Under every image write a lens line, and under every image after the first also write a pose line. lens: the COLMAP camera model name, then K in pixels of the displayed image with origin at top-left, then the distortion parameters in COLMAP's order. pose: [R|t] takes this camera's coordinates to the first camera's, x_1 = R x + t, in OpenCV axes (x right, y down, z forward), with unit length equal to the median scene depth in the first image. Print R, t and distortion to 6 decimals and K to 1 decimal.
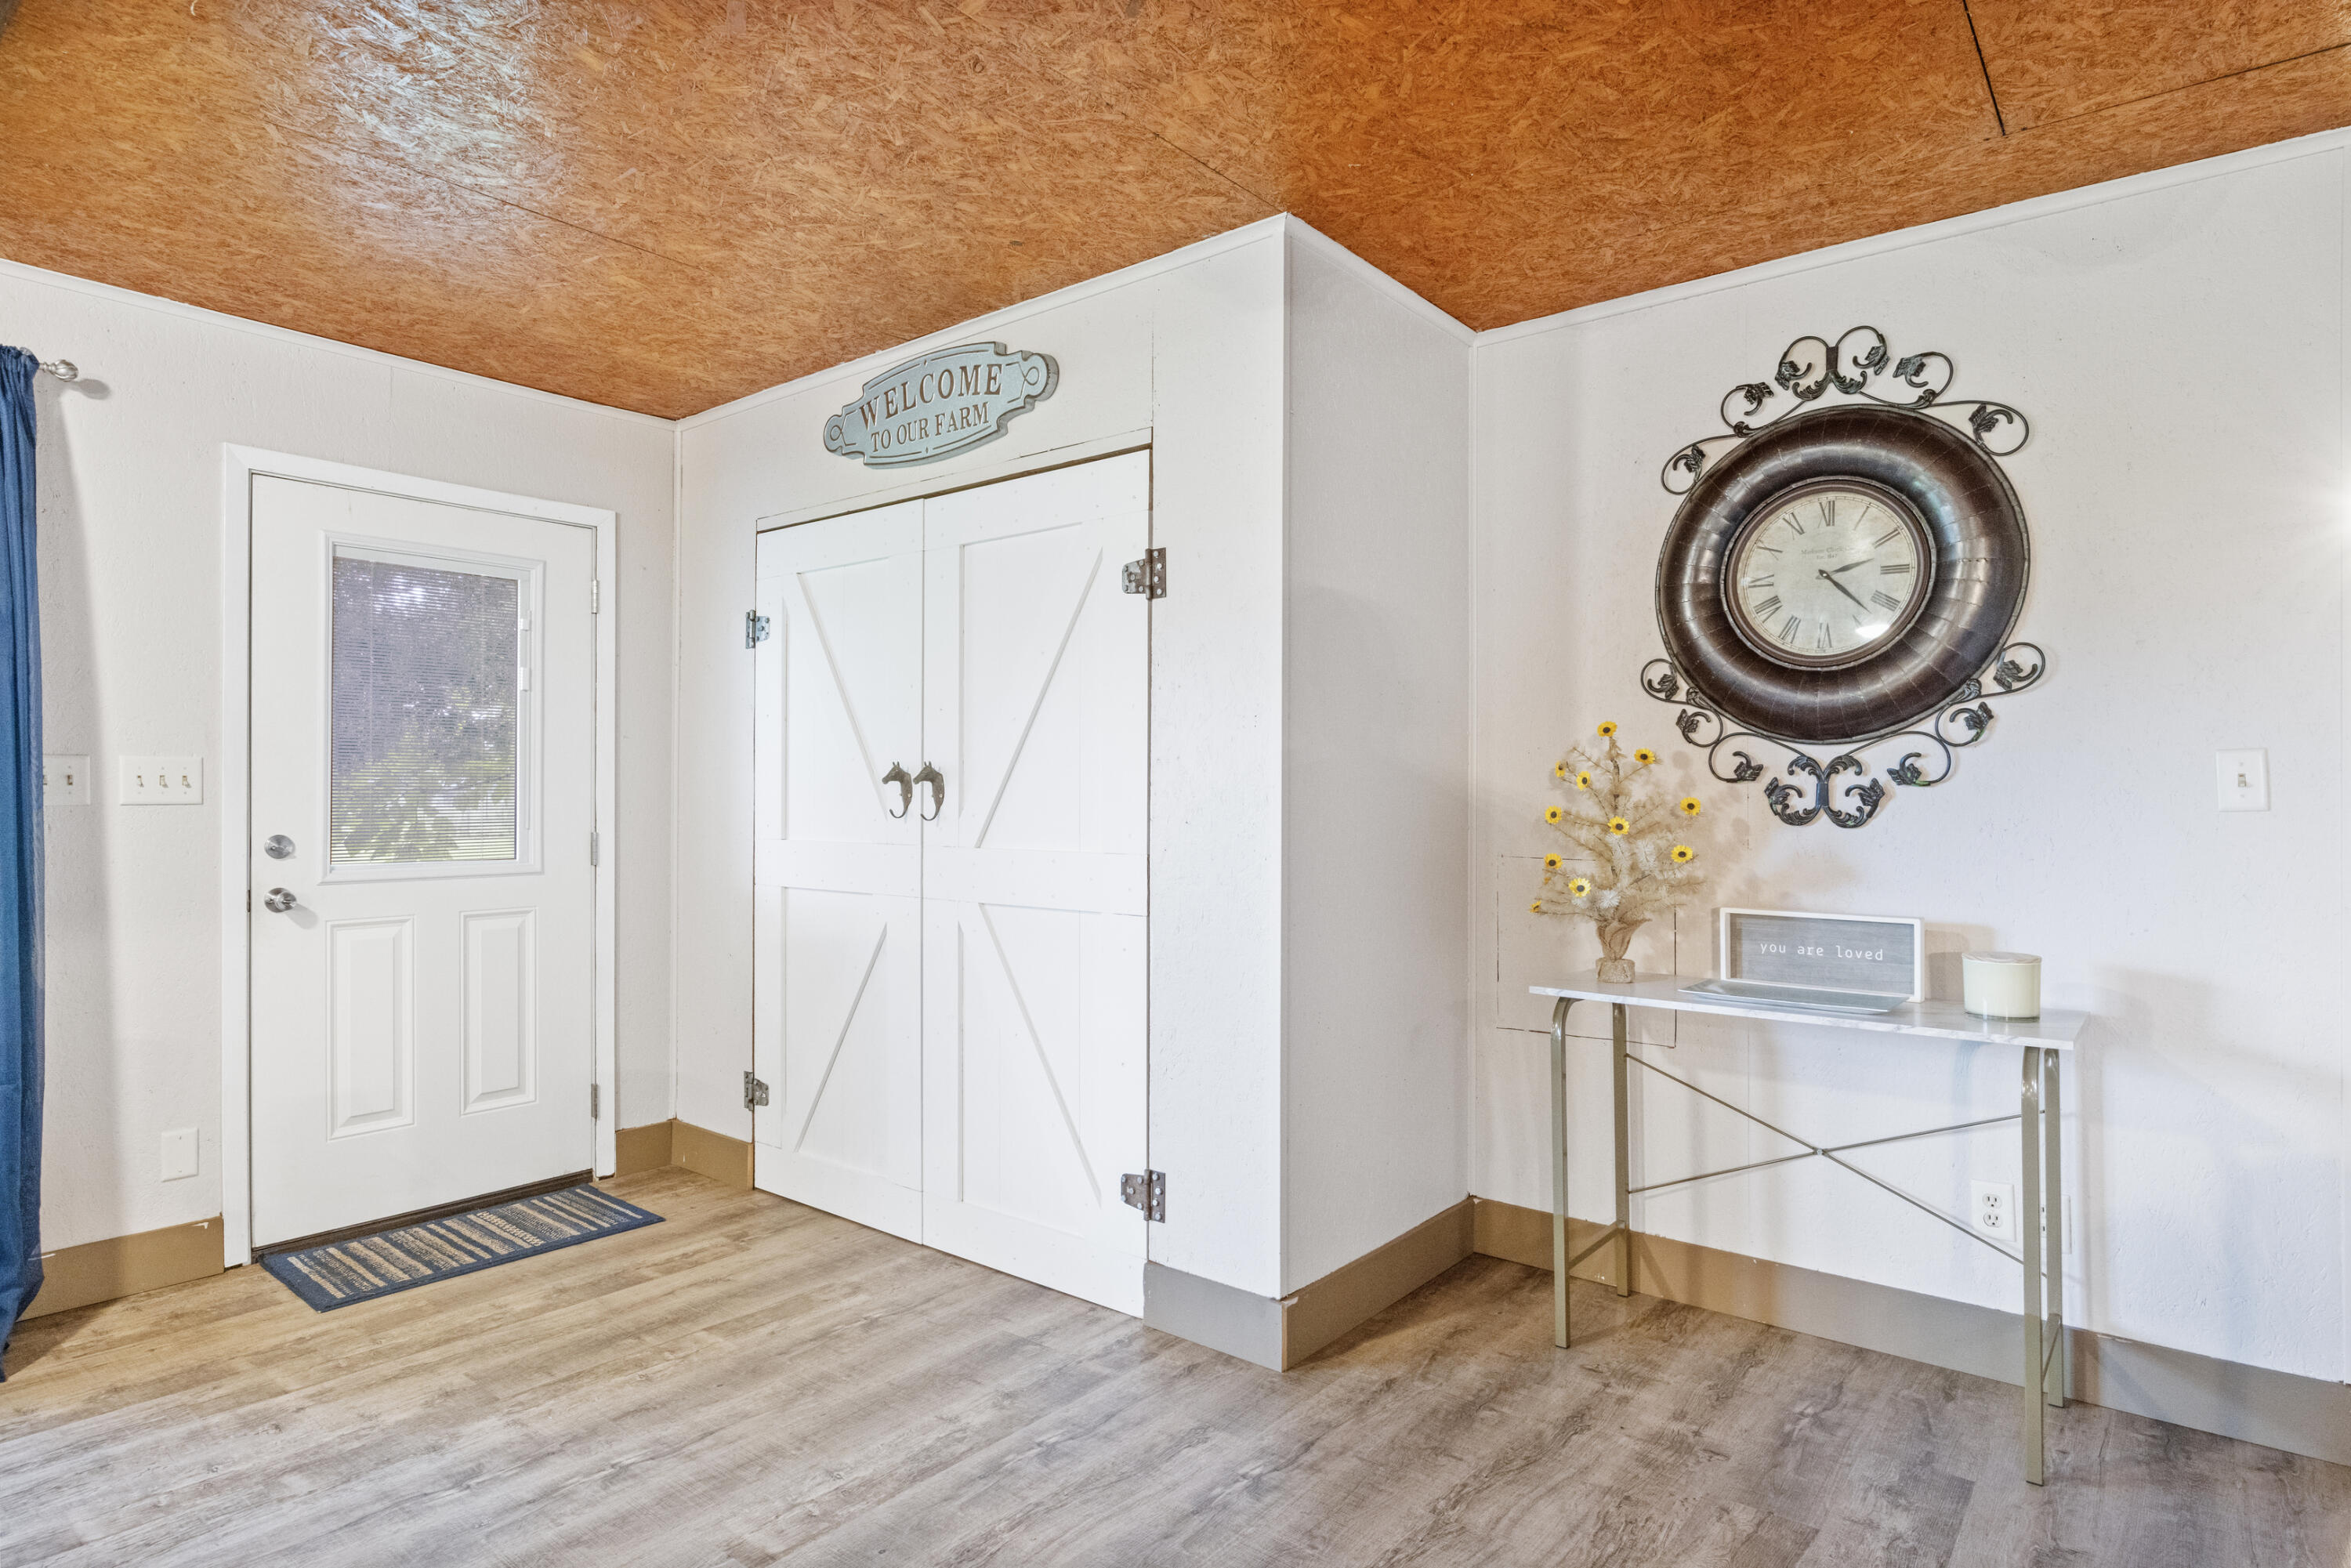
lens RADIAL K [[1282.2, 0, 1141.1], [0, 1282.2, 794.5], [0, 0, 1]] dist [0.000630, 0.000607]
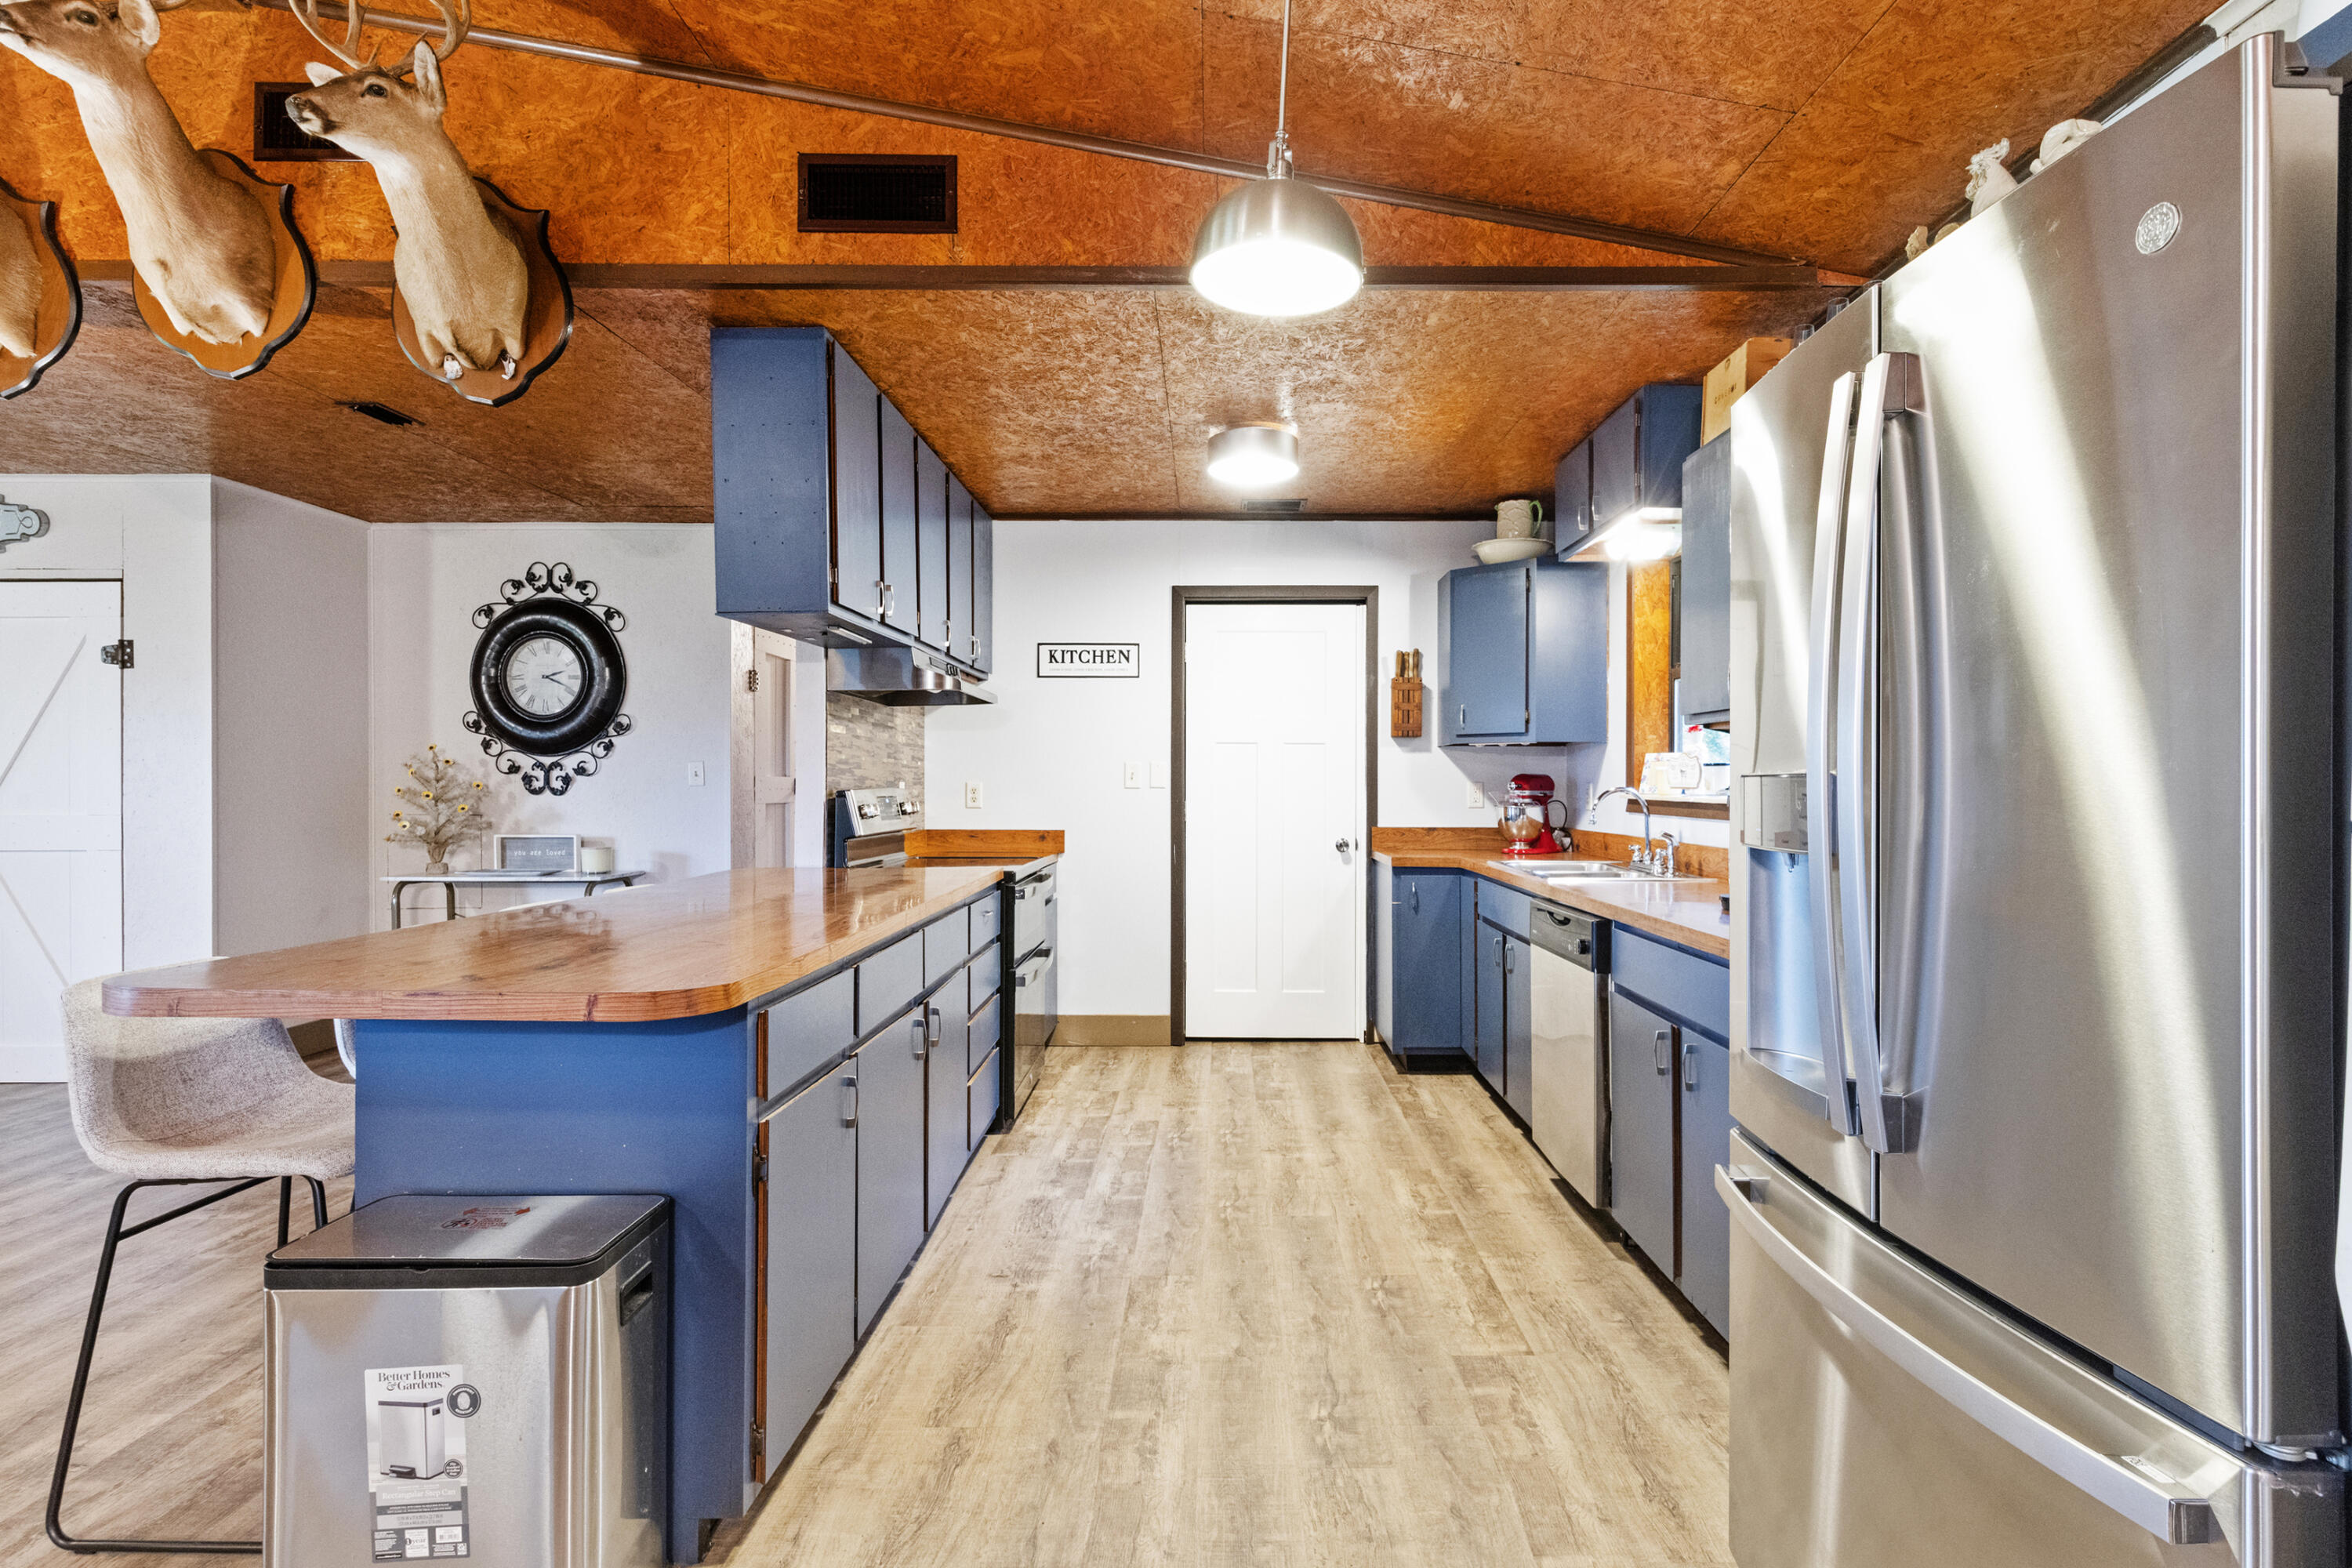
lens RADIAL K [[1188.3, 0, 1181.9], [0, 1188.3, 787.5], [0, 0, 1]] dist [0.002249, 0.000405]
pose [[0.779296, -0.004893, 0.626637, 0.110689], [0.001604, 0.999982, 0.005813, 0.002692], [-0.626654, -0.003525, 0.779290, -1.123856]]
